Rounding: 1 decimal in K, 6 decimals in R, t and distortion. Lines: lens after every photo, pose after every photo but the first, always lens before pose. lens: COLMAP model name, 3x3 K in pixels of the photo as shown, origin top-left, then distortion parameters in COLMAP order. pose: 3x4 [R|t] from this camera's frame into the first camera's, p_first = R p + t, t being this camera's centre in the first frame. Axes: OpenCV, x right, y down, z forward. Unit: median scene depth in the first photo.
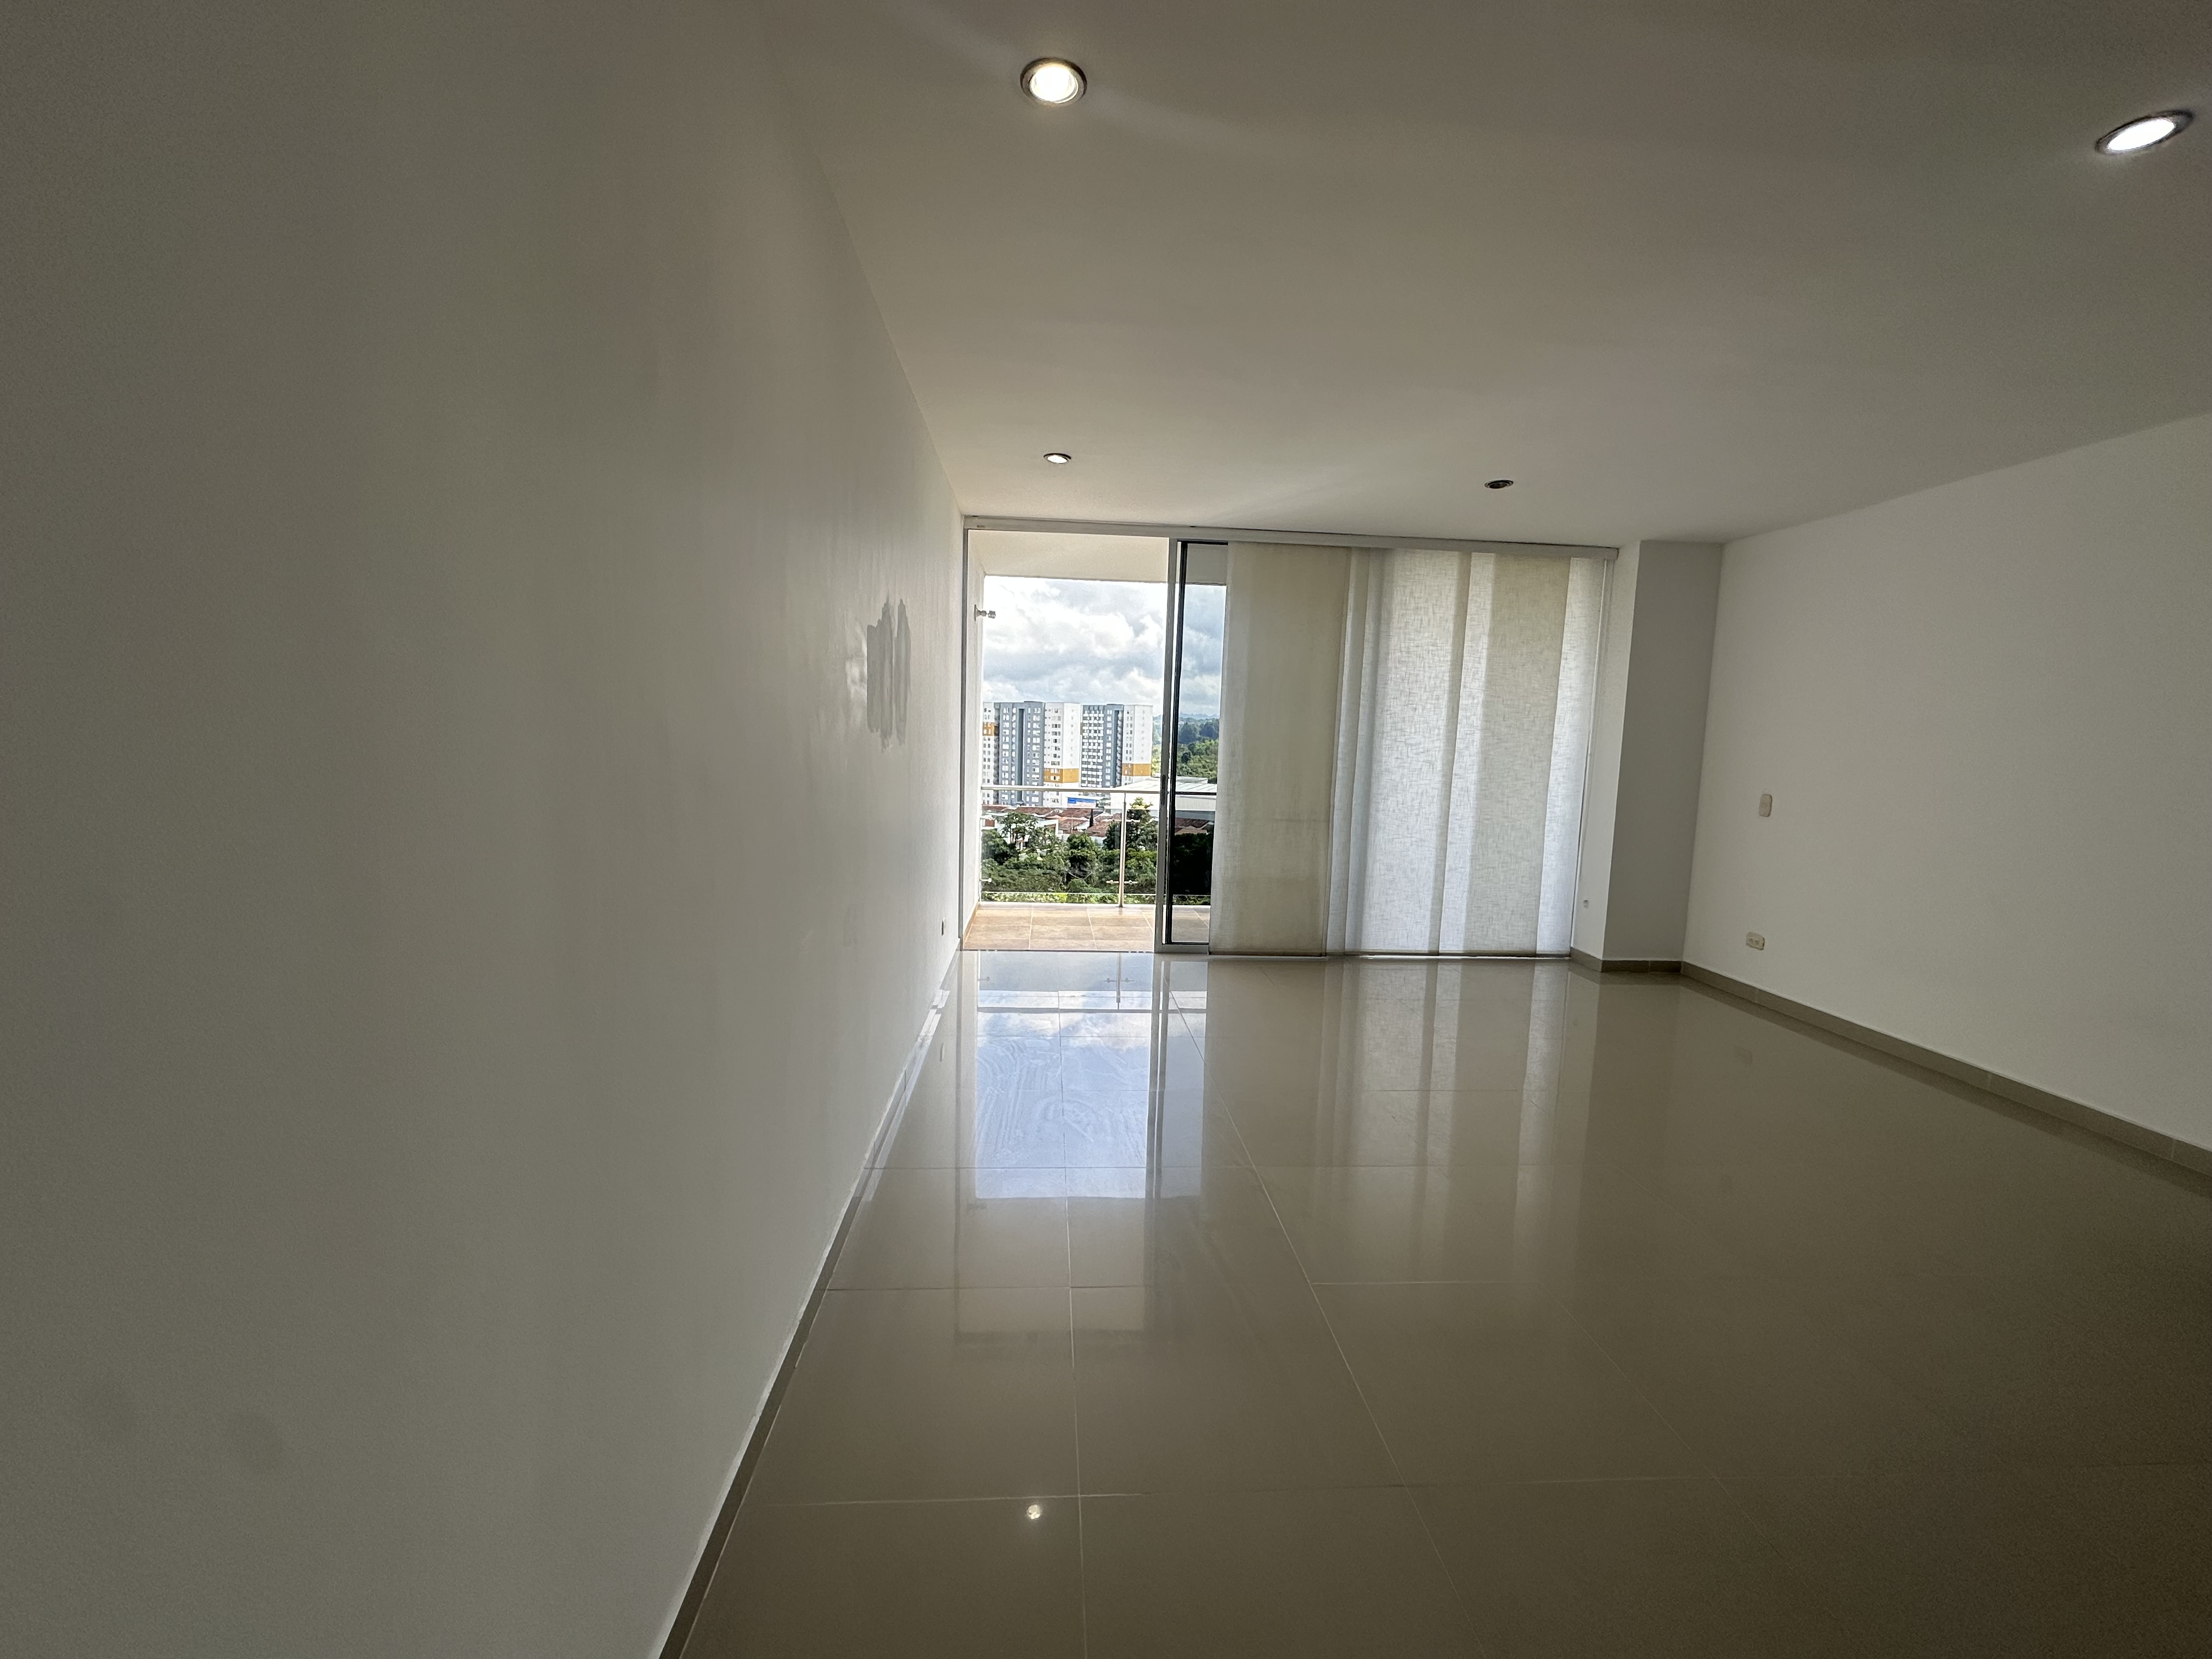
lens RADIAL K [[884.4, 0, 1113.0], [0, 884.4, 820.0], [0, 0, 1]] dist [-0.003406, 0.000607]
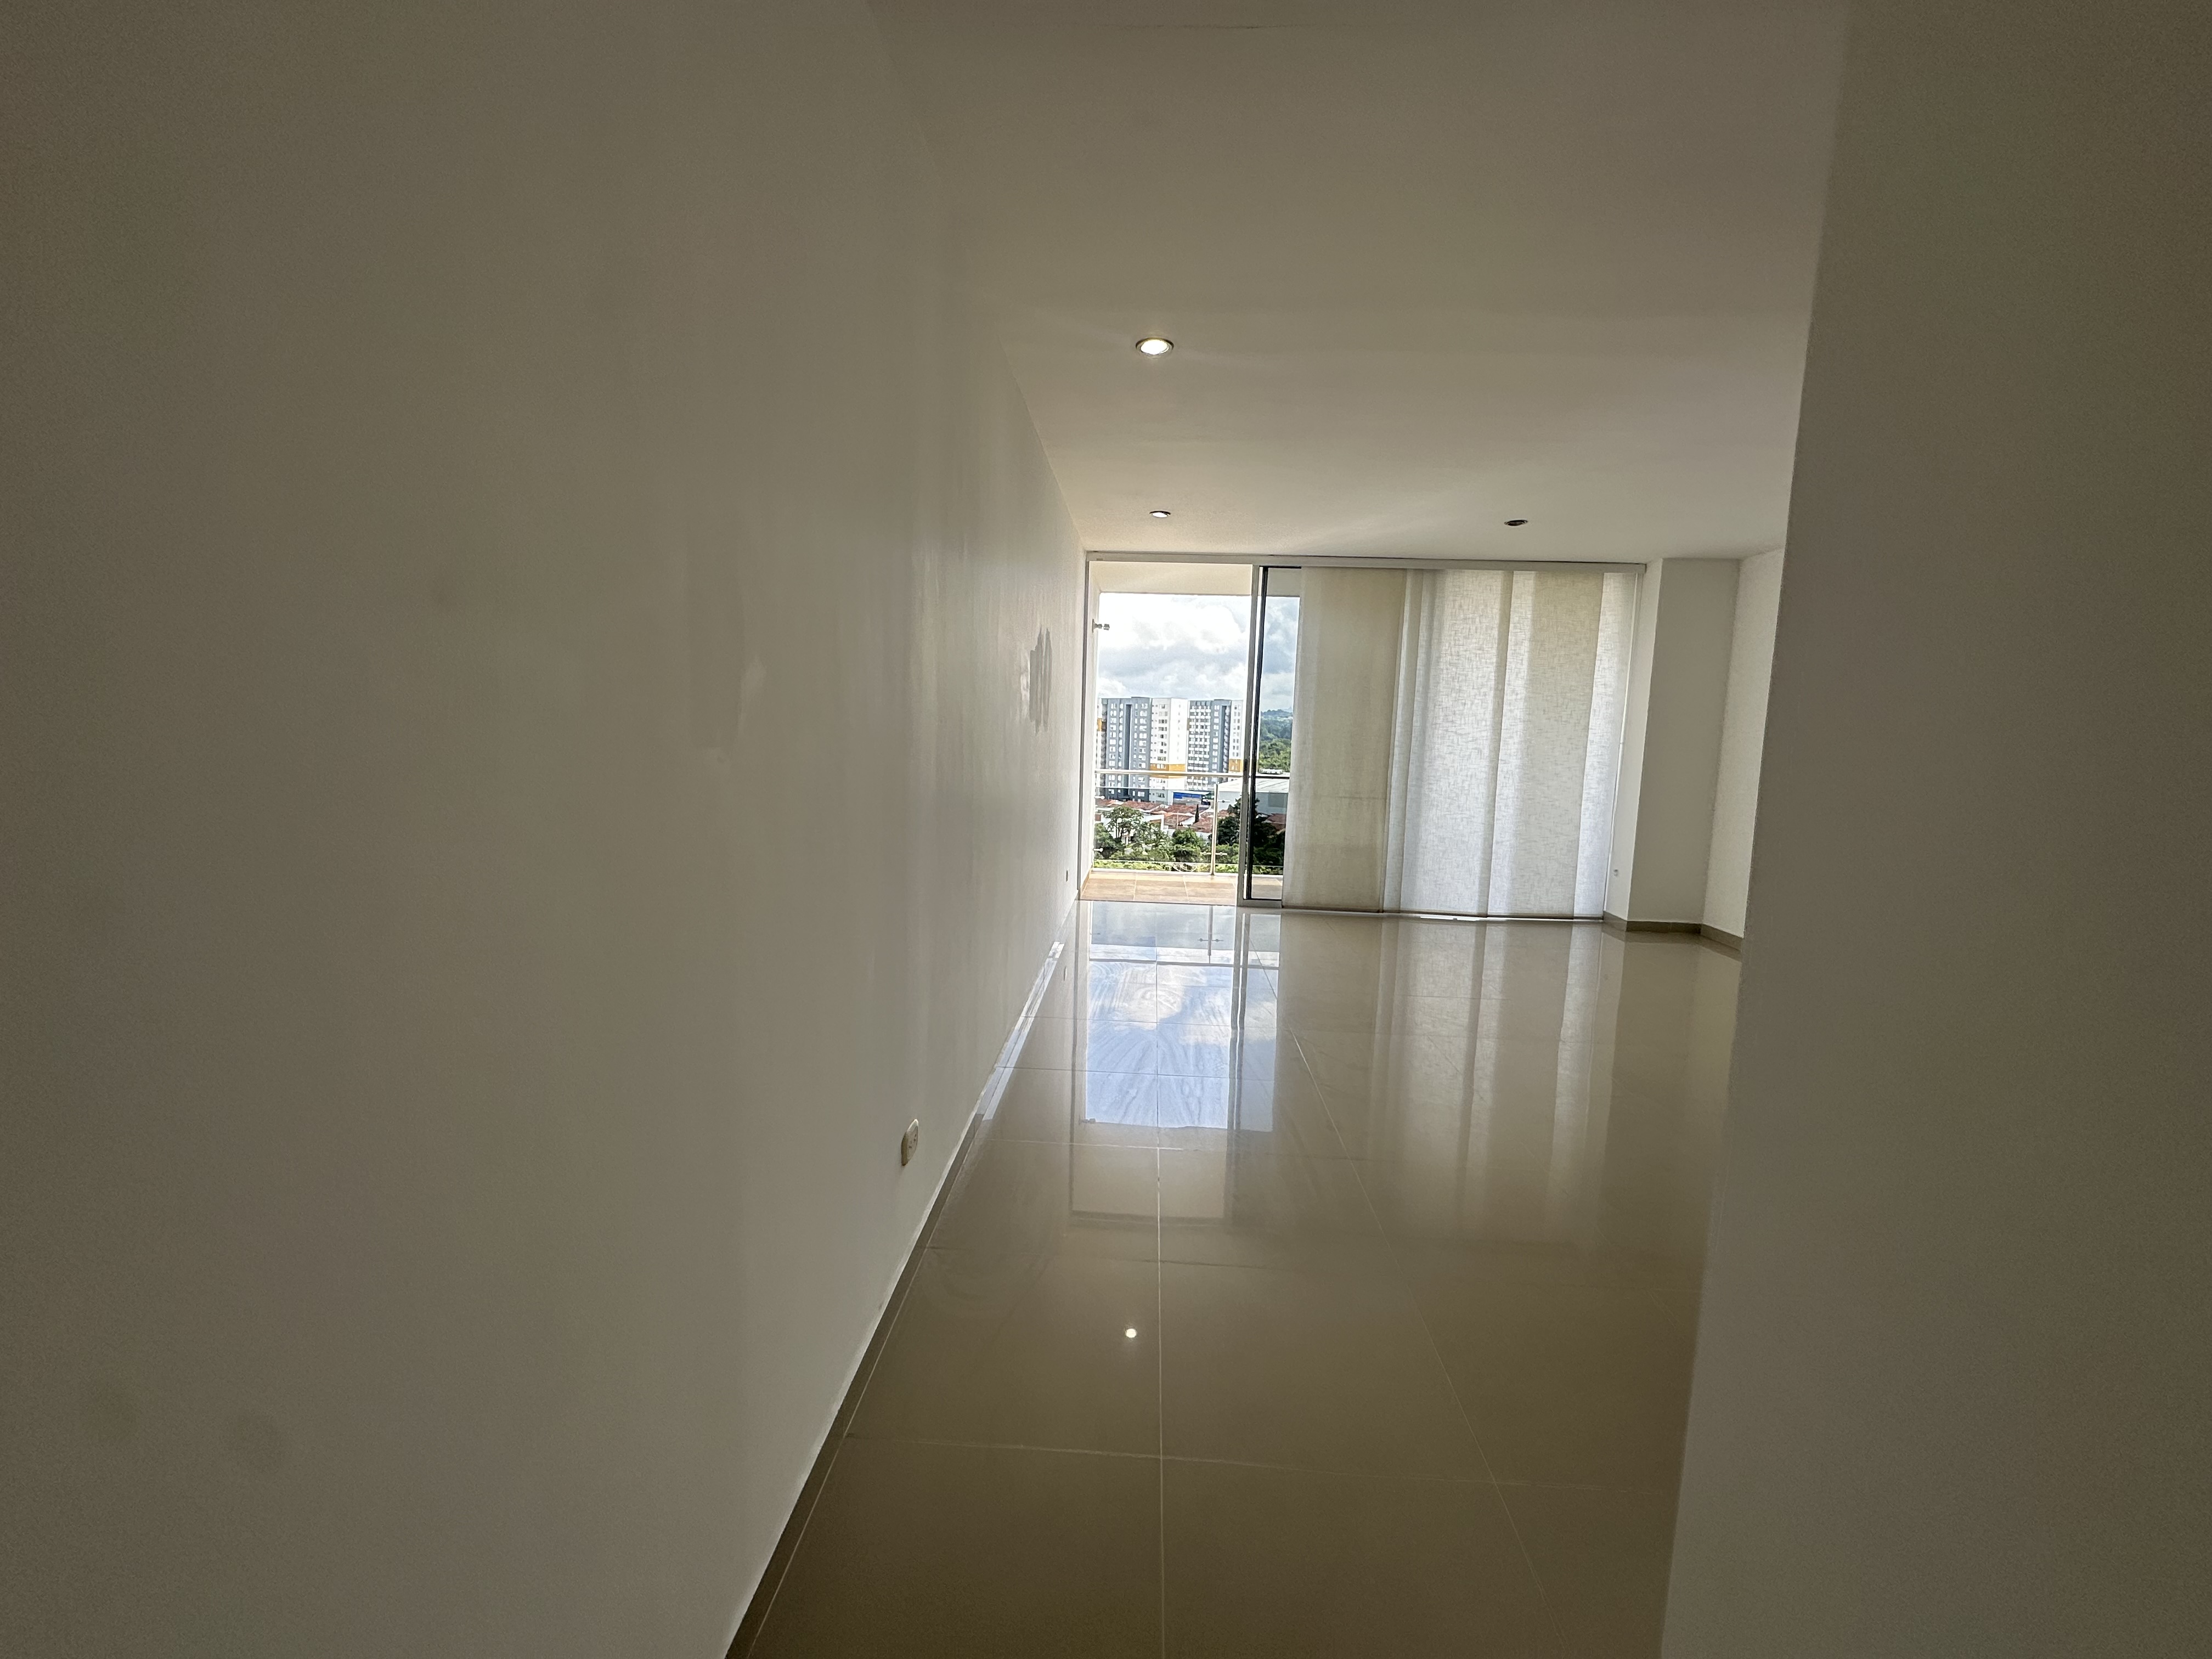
lens RADIAL K [[884.4, 0, 1105.6], [0, 884.4, 815.5], [0, 0, 1]] dist [-0.003406, 0.000607]
pose [[0.991780, 0.012868, -0.127309, 0.021783], [-0.012868, 0.999917, 0.000817, 0.027738], [0.127309, 0.000828, 0.991863, -0.224570]]
